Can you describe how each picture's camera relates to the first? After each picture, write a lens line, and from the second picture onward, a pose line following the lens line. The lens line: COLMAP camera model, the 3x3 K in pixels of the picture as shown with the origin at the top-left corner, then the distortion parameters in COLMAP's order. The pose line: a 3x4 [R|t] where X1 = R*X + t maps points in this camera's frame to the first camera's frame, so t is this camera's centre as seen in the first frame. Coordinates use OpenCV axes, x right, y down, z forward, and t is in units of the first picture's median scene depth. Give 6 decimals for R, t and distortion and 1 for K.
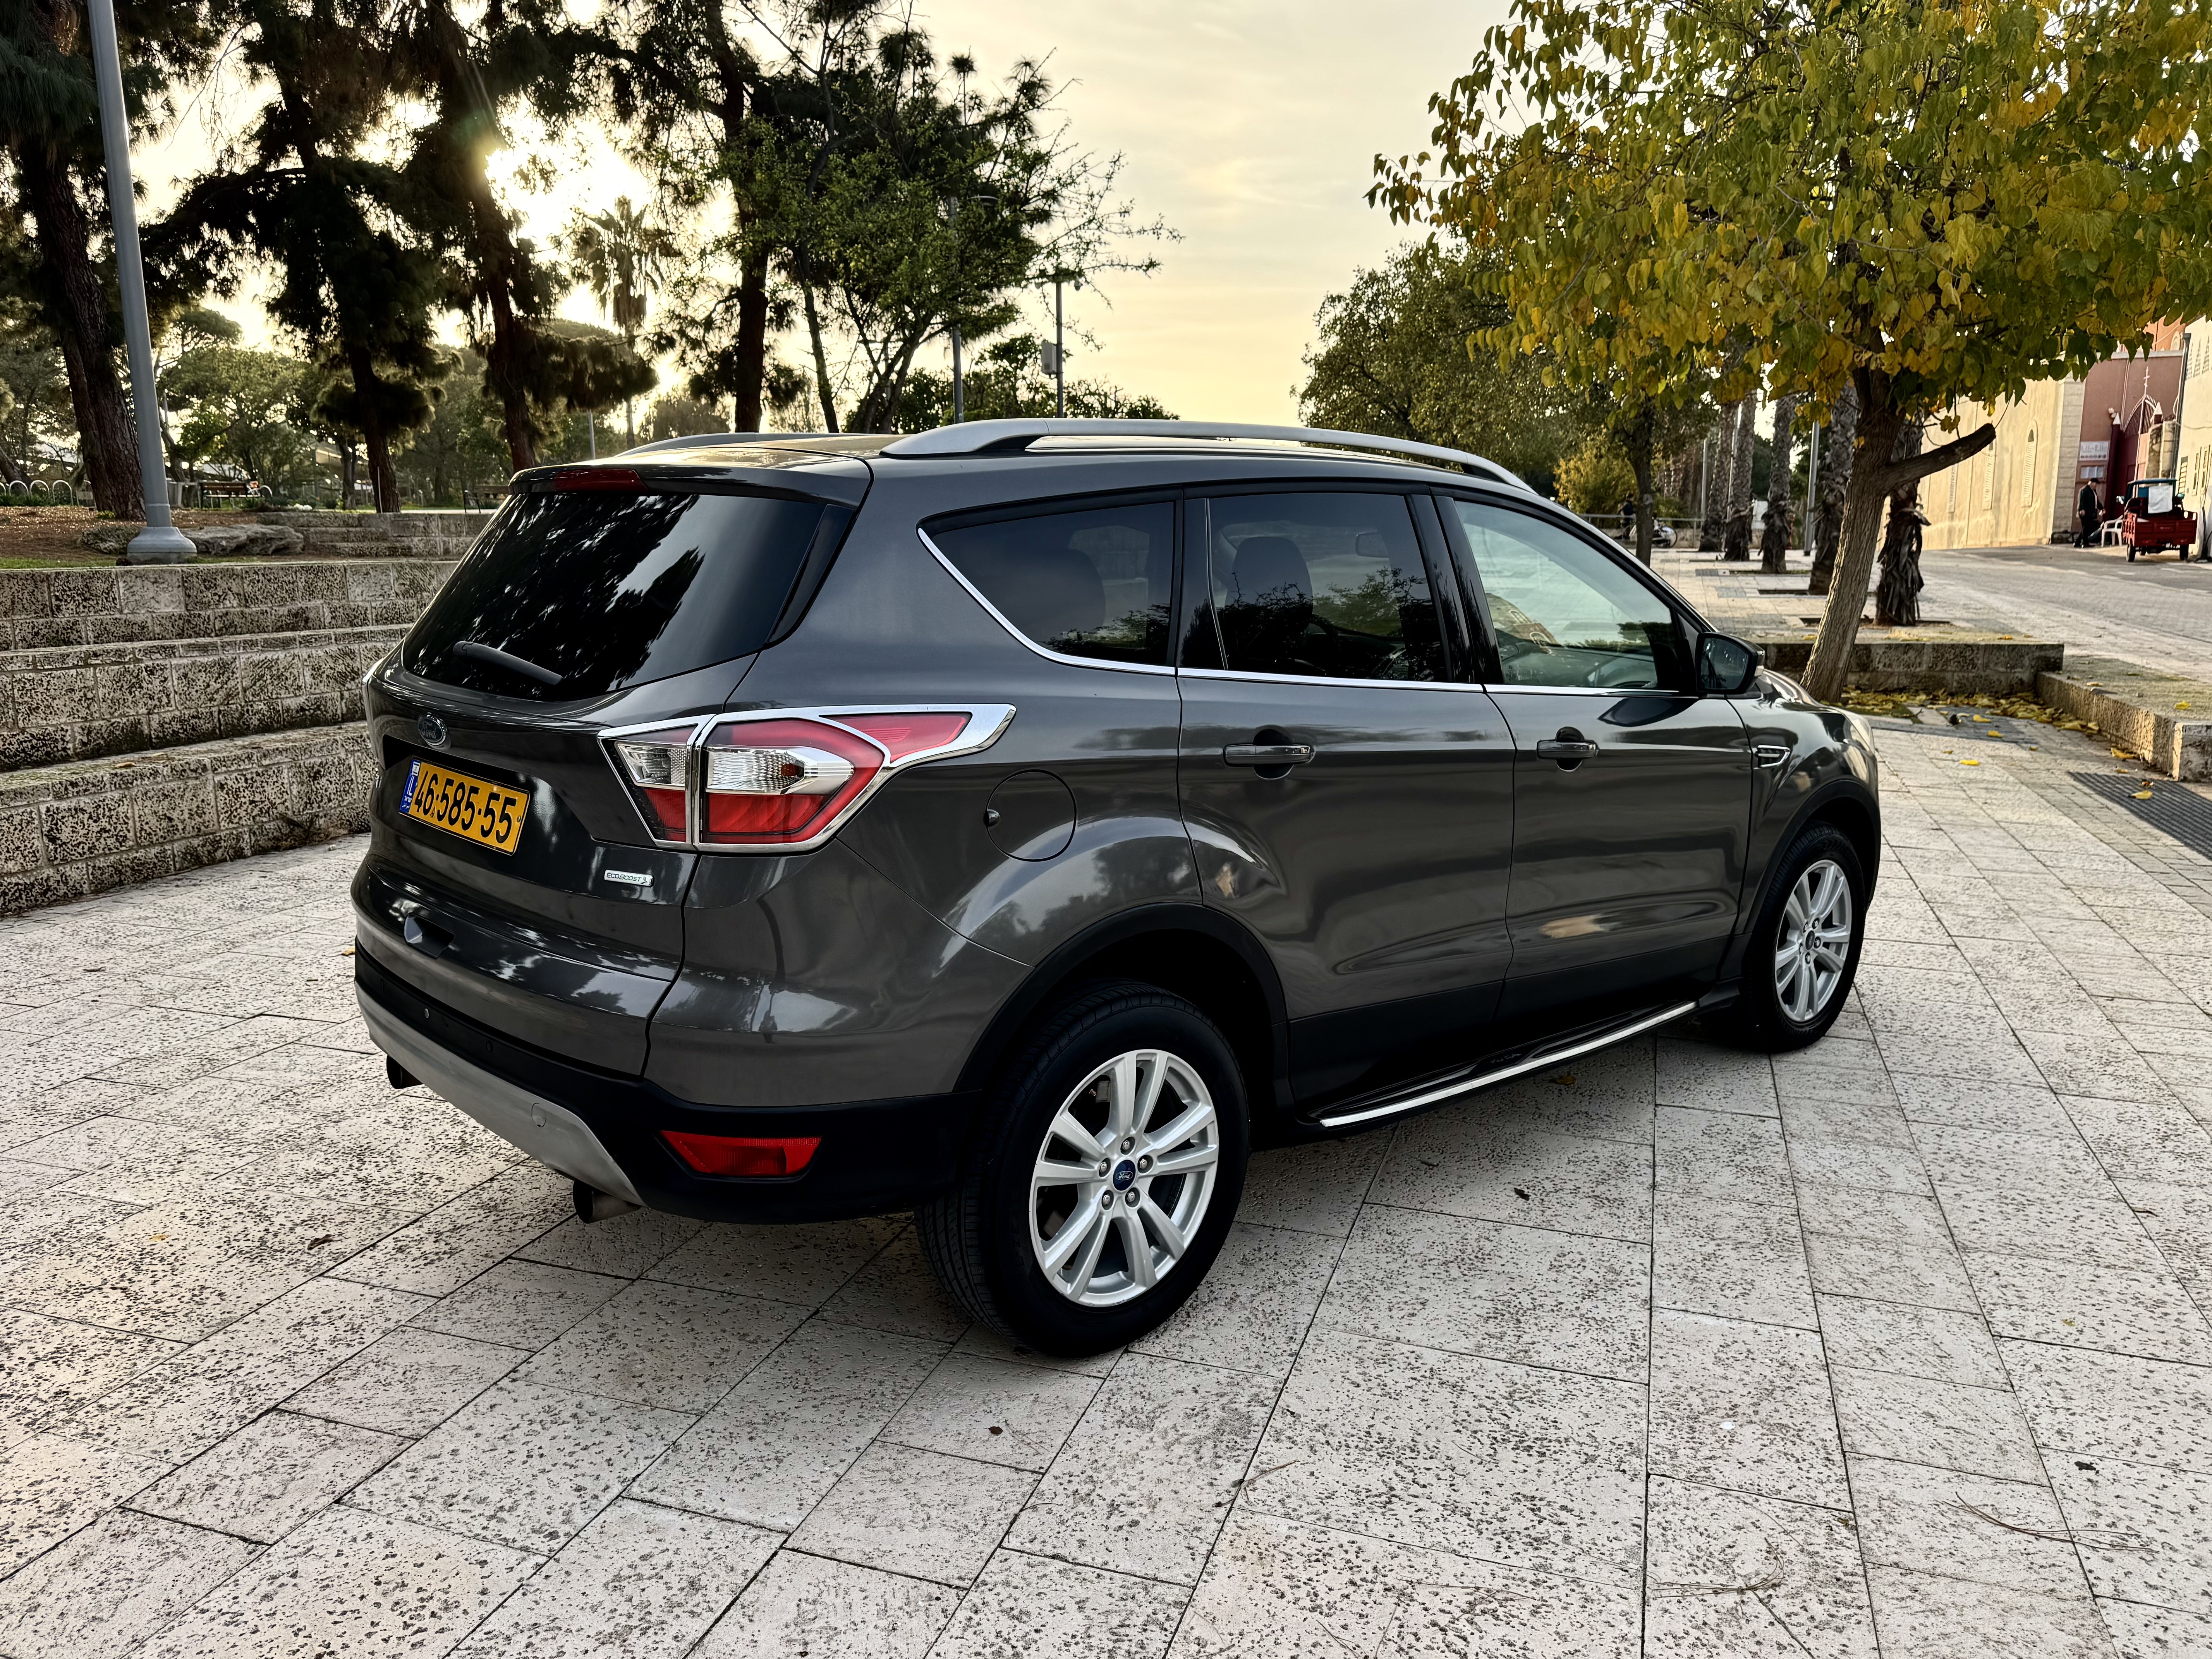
lens RADIAL K [[1633.2, 0, 1098.3], [0, 1633.2, 842.4], [0, 0, 1]] dist [0.048411, -0.060009]
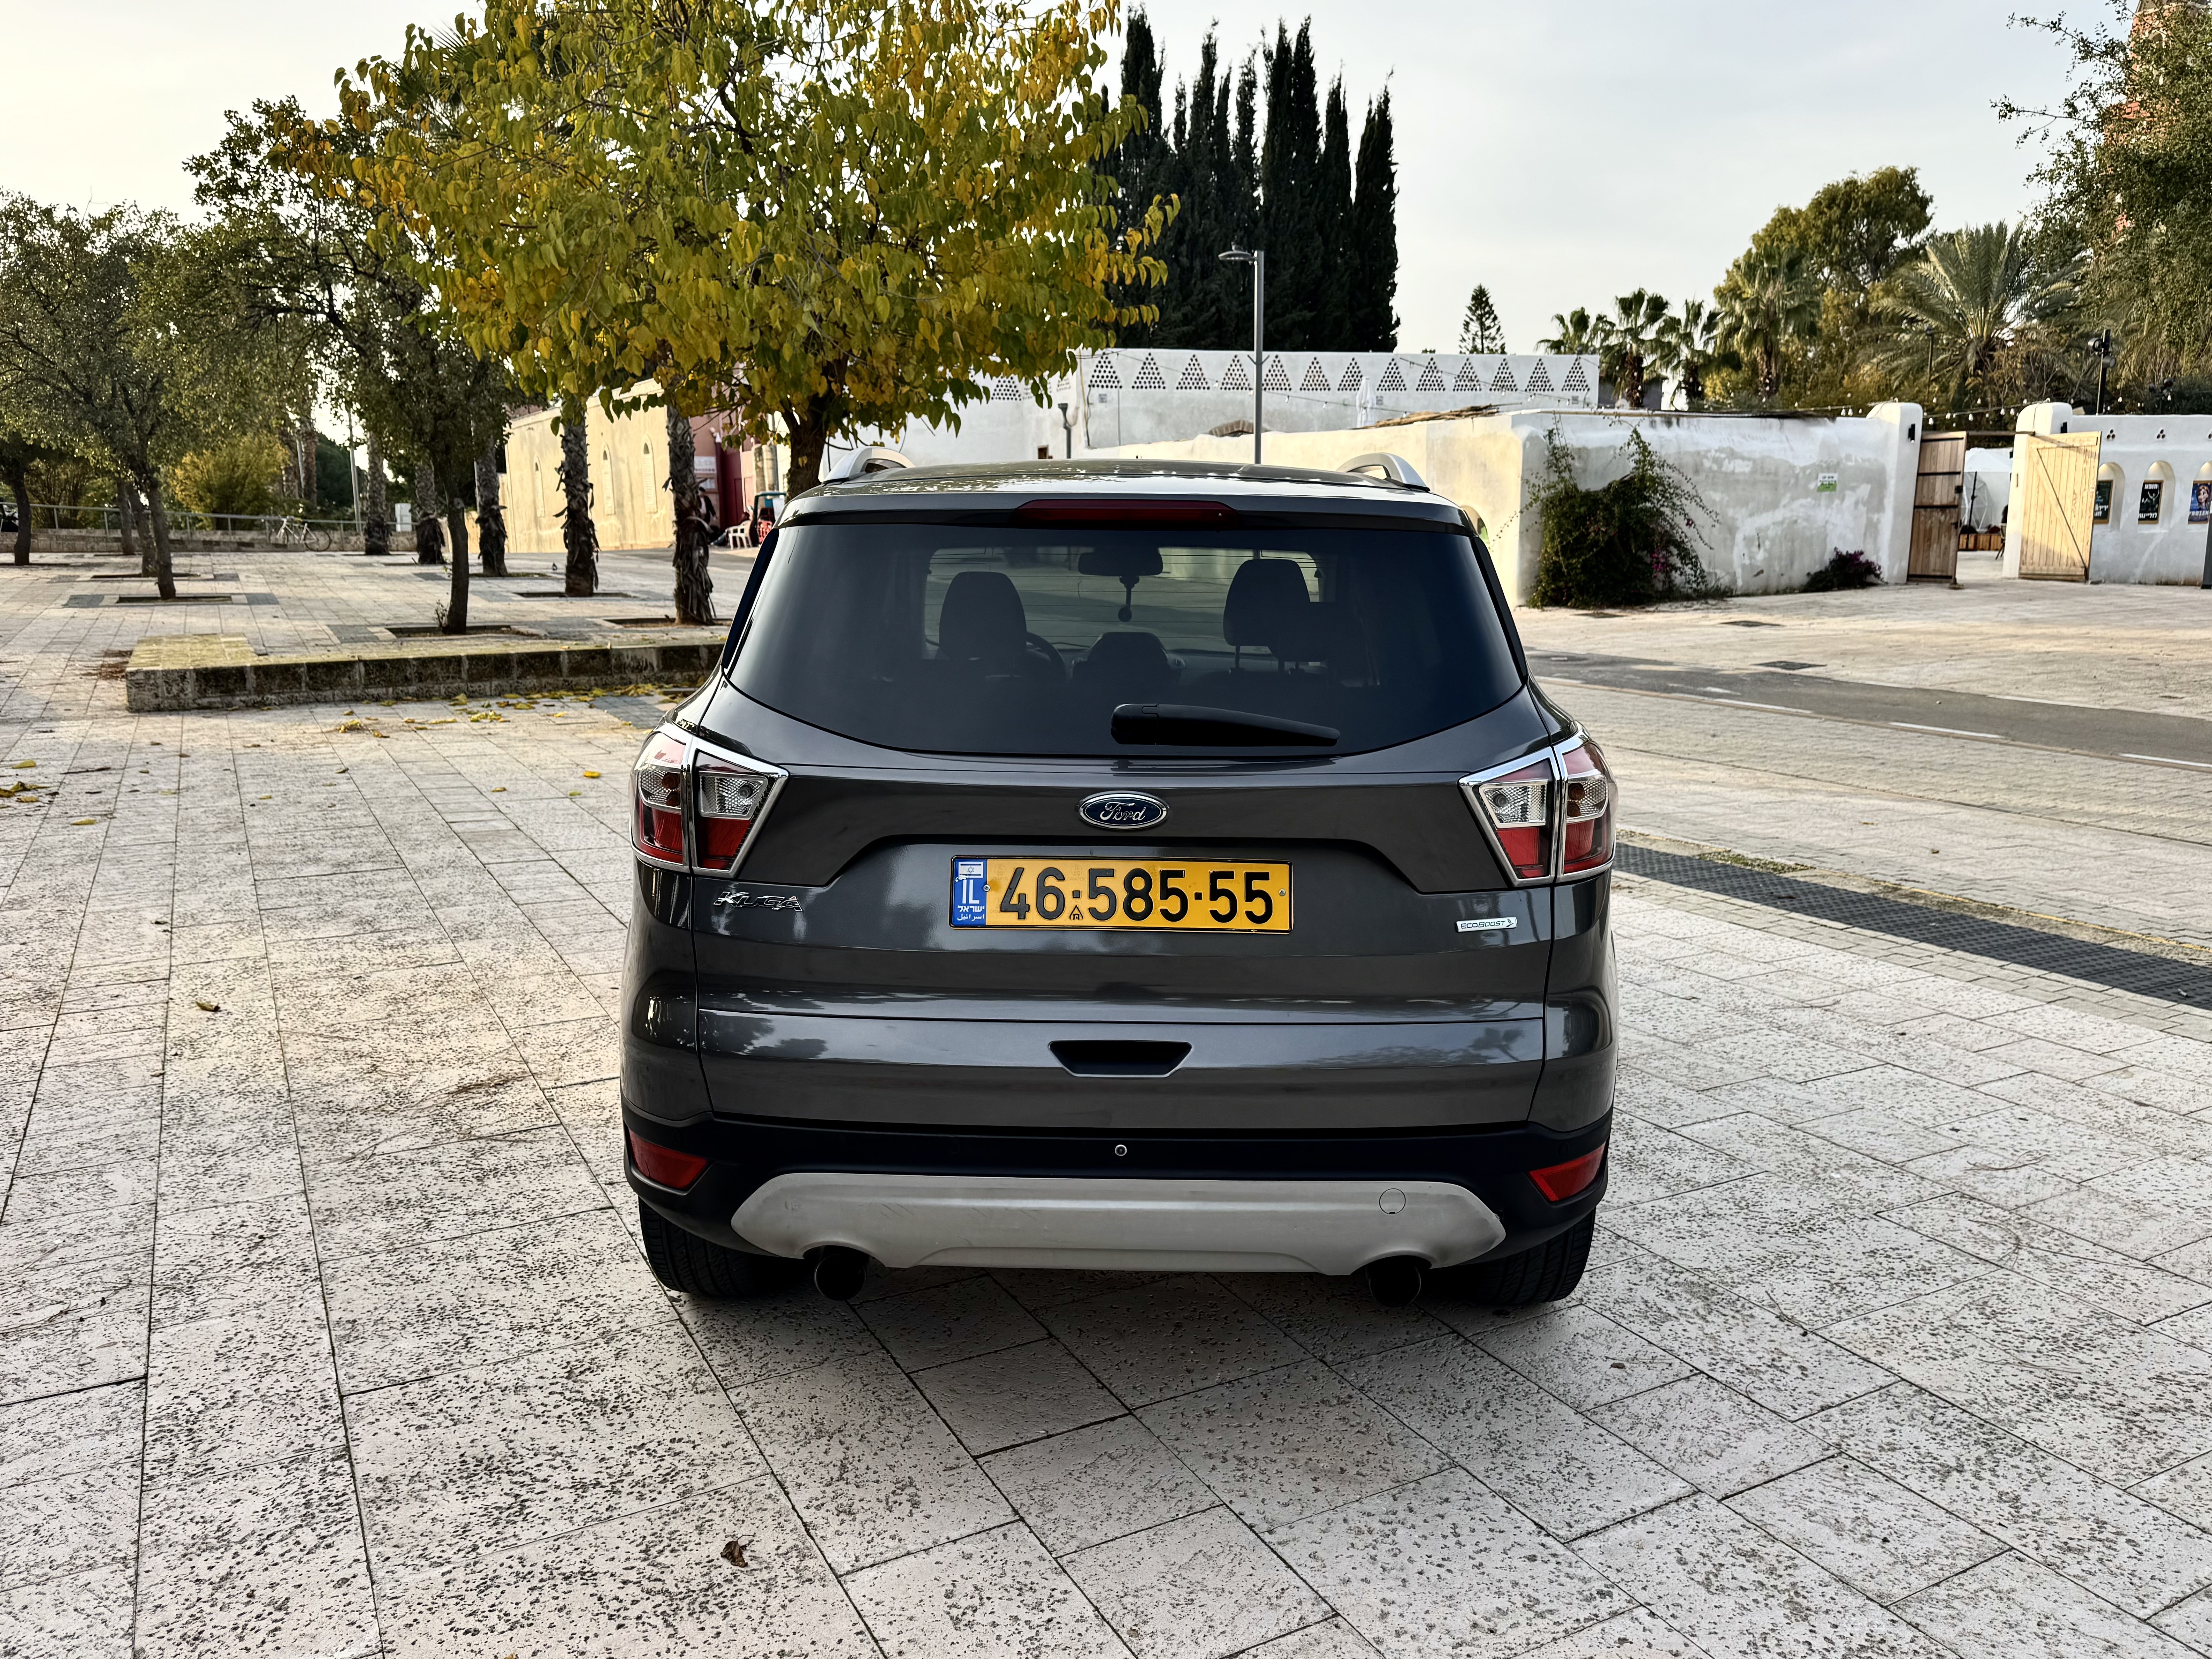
lens RADIAL K [[1633.2, 0, 1114.2], [0, 1633.2, 840.3], [0, 0, 1]] dist [0.048411, -0.060009]
pose [[0.673316, -0.136781, 0.726592, -0.314552], [0.138145, 0.988706, 0.058108, -0.031705], [-0.726334, 0.061250, 0.684607, 0.137510]]
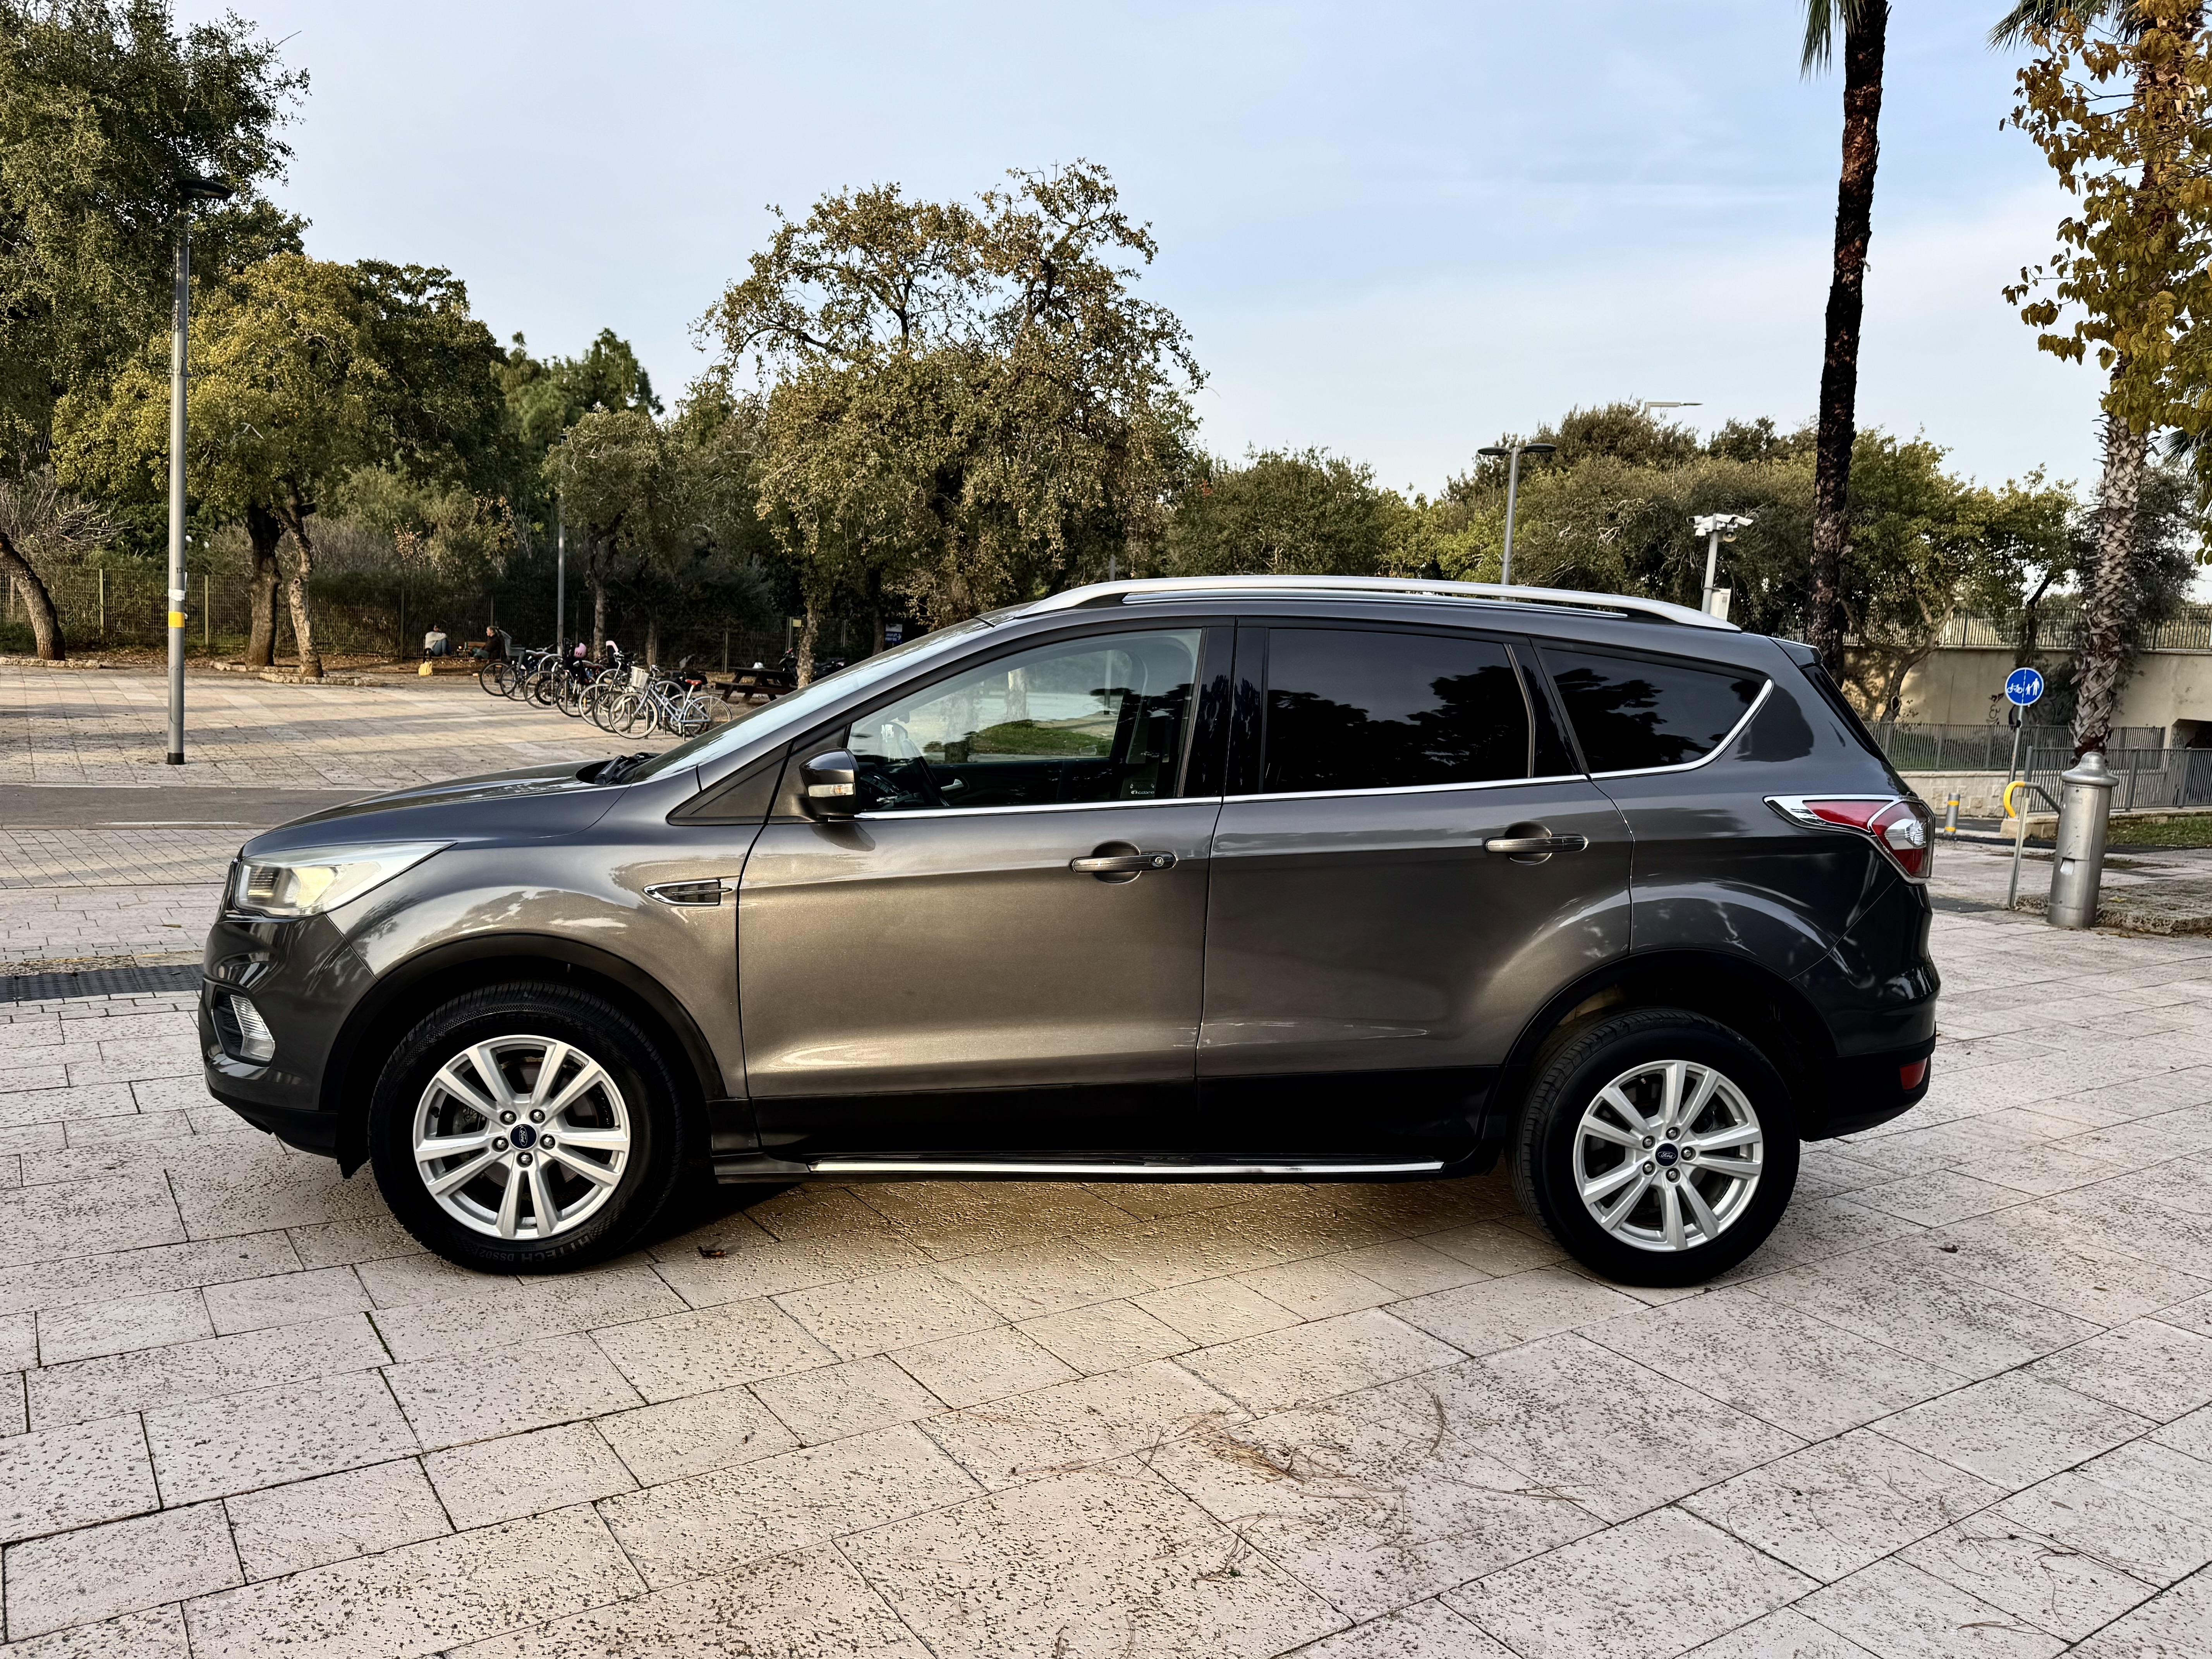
lens RADIAL K [[1633.2, 0, 1106.7], [0, 1633.2, 827.1], [0, 0, 1]] dist [0.048411, -0.060009]
pose [[-0.799686, -0.104329, 0.591284, -0.250730], [0.064530, 0.964150, 0.257393, -0.165776], [-0.596940, 0.243989, -0.764285, 0.855121]]
